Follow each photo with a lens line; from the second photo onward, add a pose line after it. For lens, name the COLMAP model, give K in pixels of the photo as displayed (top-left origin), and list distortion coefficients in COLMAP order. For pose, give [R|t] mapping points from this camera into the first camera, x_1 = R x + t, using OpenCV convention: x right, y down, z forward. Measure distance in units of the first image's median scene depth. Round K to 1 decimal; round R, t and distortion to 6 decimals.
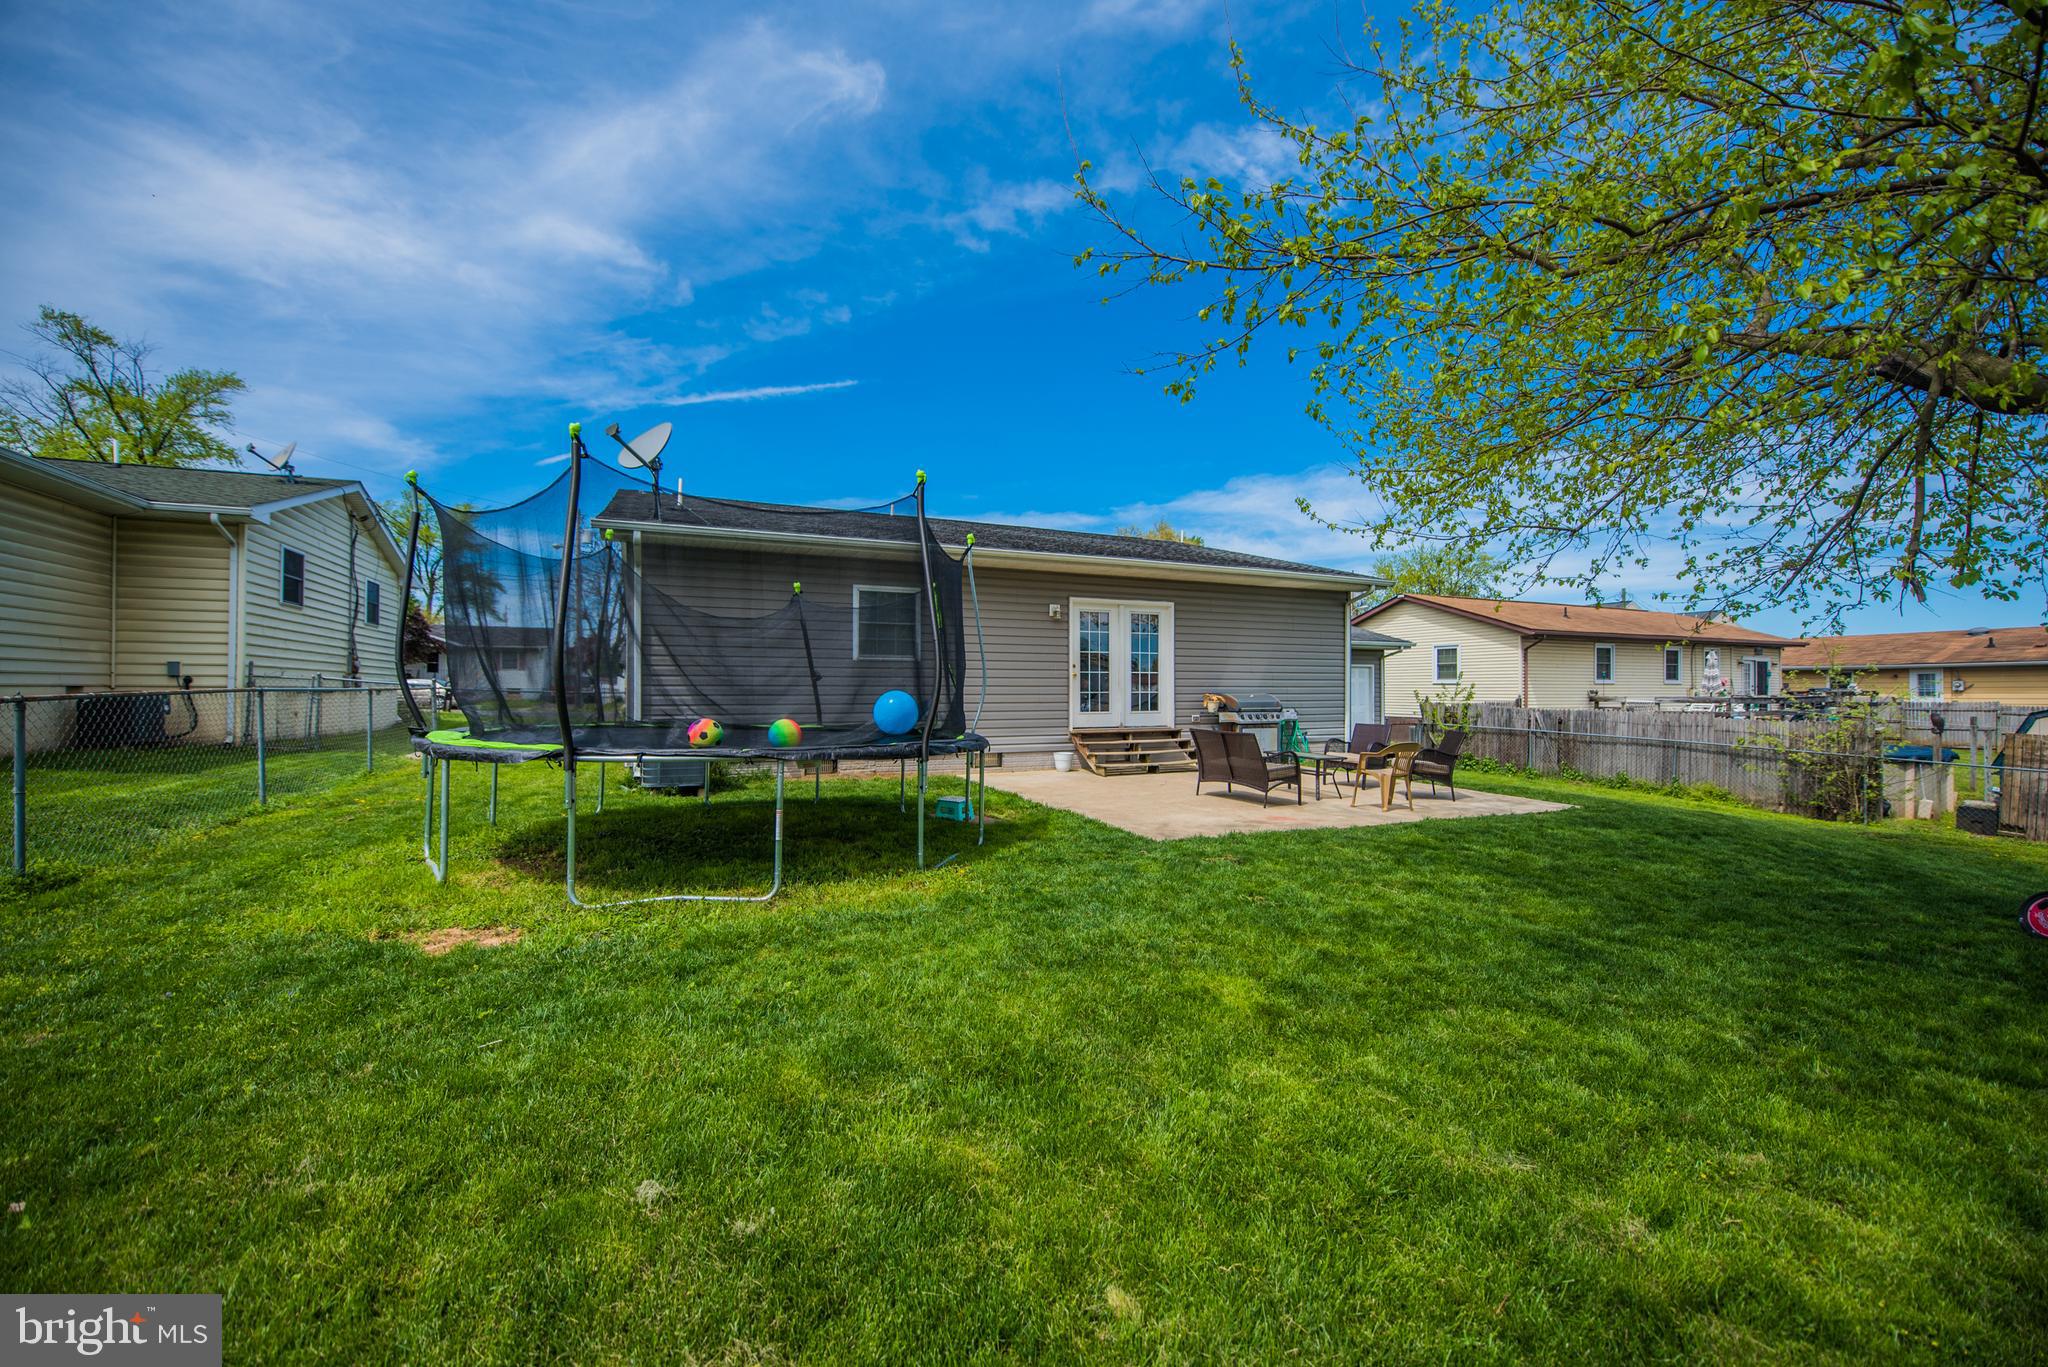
lens RADIAL K [[813.6, 0, 1024.8], [0, 813.6, 676.8], [0, 0, 1]] dist [-0.017346, -0.000860]
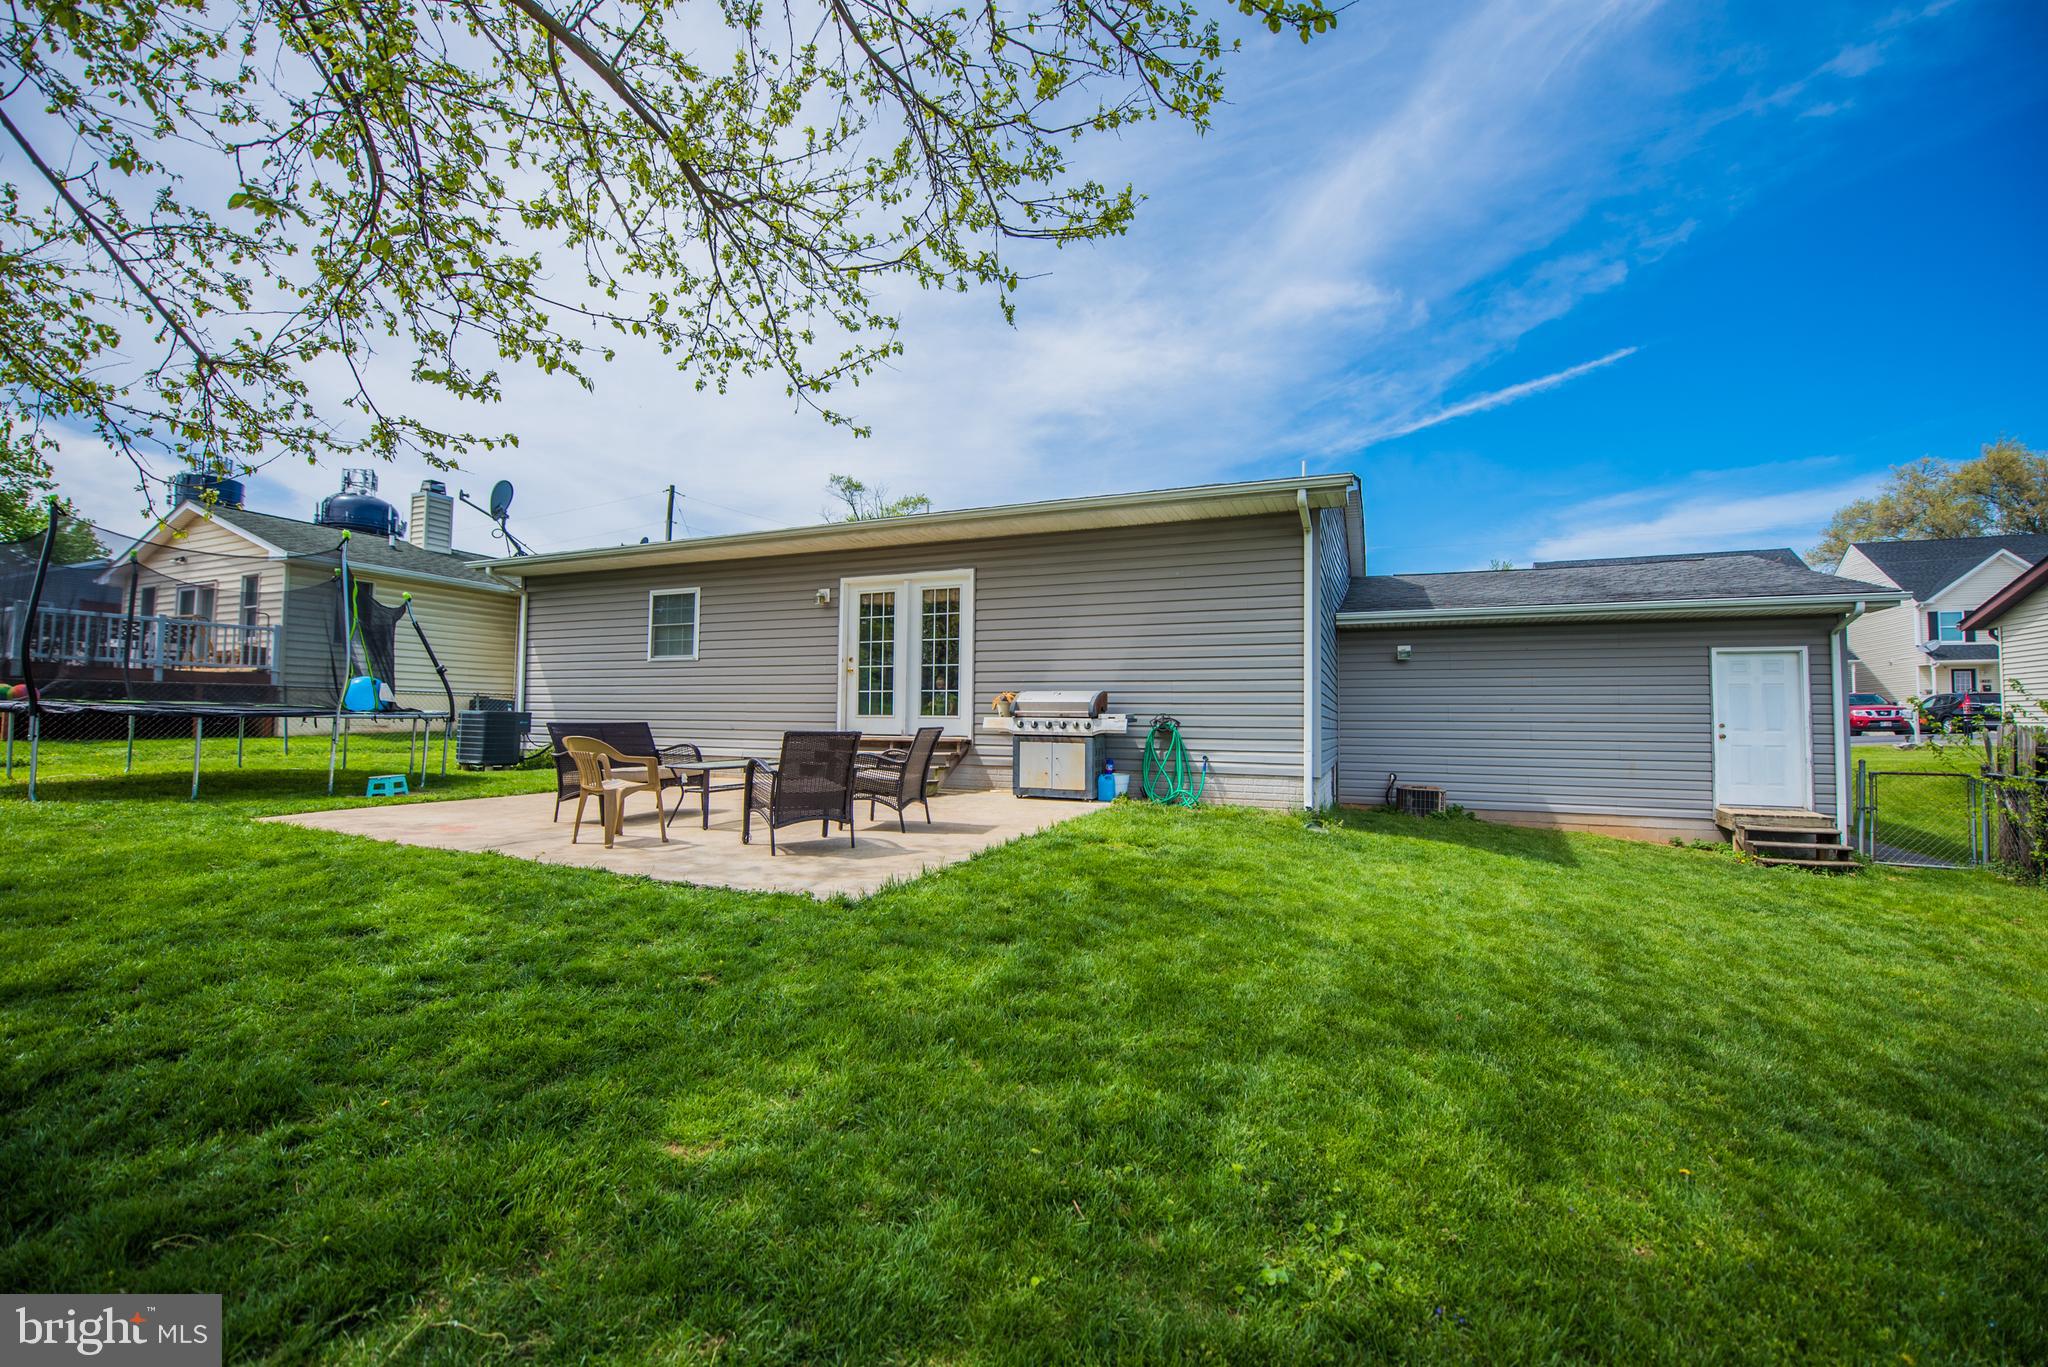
lens RADIAL K [[839.0, 0, 1017.3], [0, 839.0, 689.8], [0, 0, 1]] dist [-0.016259, -0.001962]
pose [[0.662975, -0.021356, -0.748337, 0.780534], [-0.000087, 0.999591, -0.028604, 0.040409], [0.748642, 0.019029, 0.662702, 0.535400]]
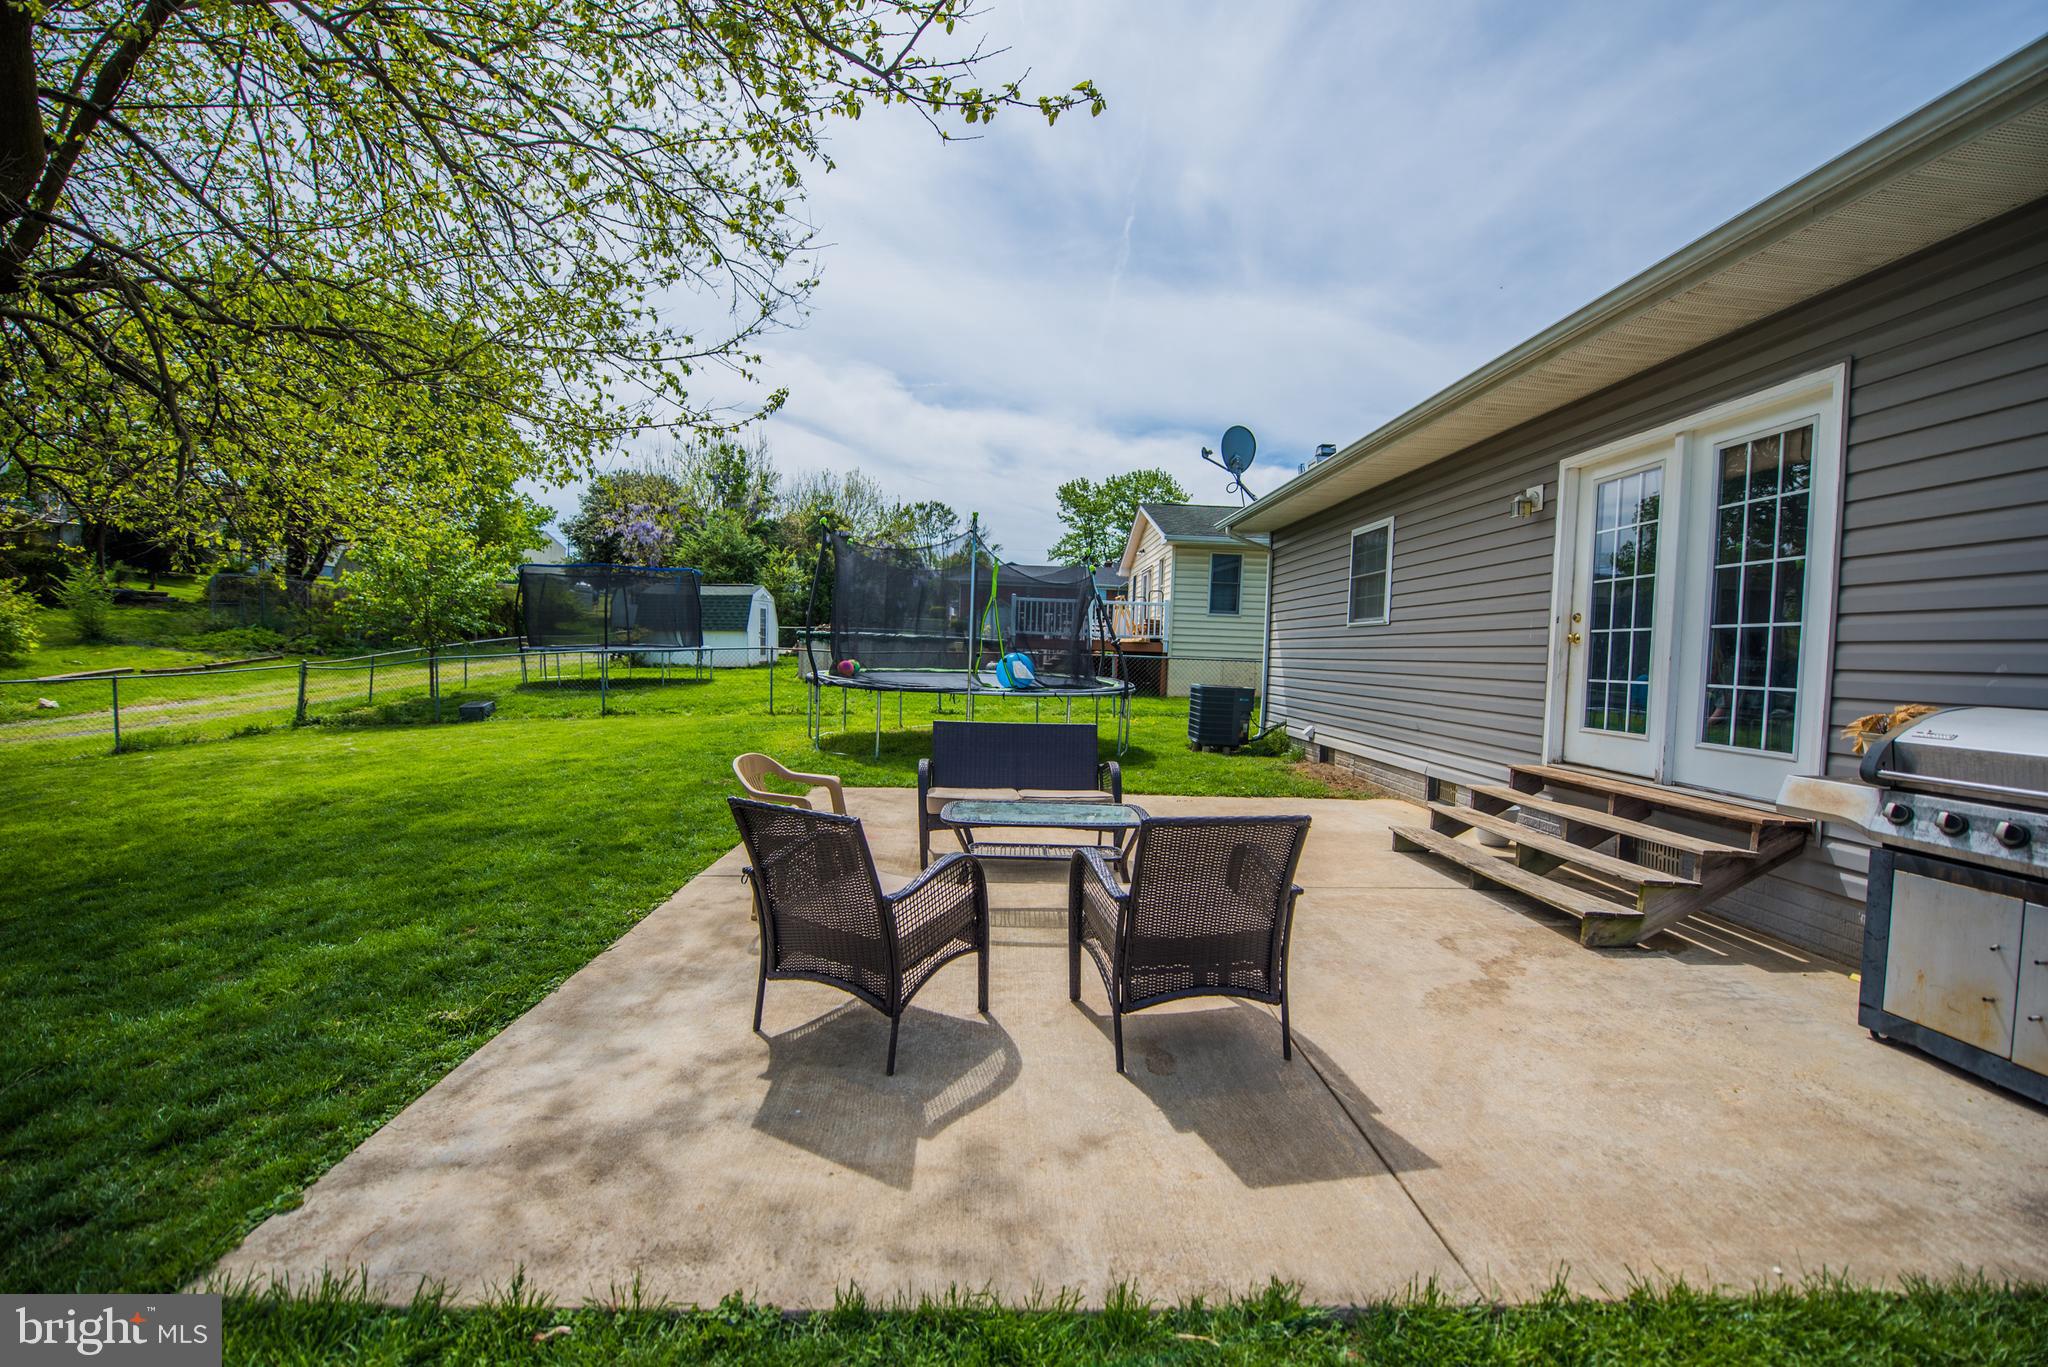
lens RADIAL K [[839.0, 0, 1018.2], [0, 839.0, 684.5], [0, 0, 1]] dist [-0.016259, -0.001962]
pose [[-0.399269, 0.021157, -0.916590, 0.552329], [-0.018456, 0.999346, 0.031107, 0.013162], [0.916648, 0.029337, -0.398617, 0.867998]]
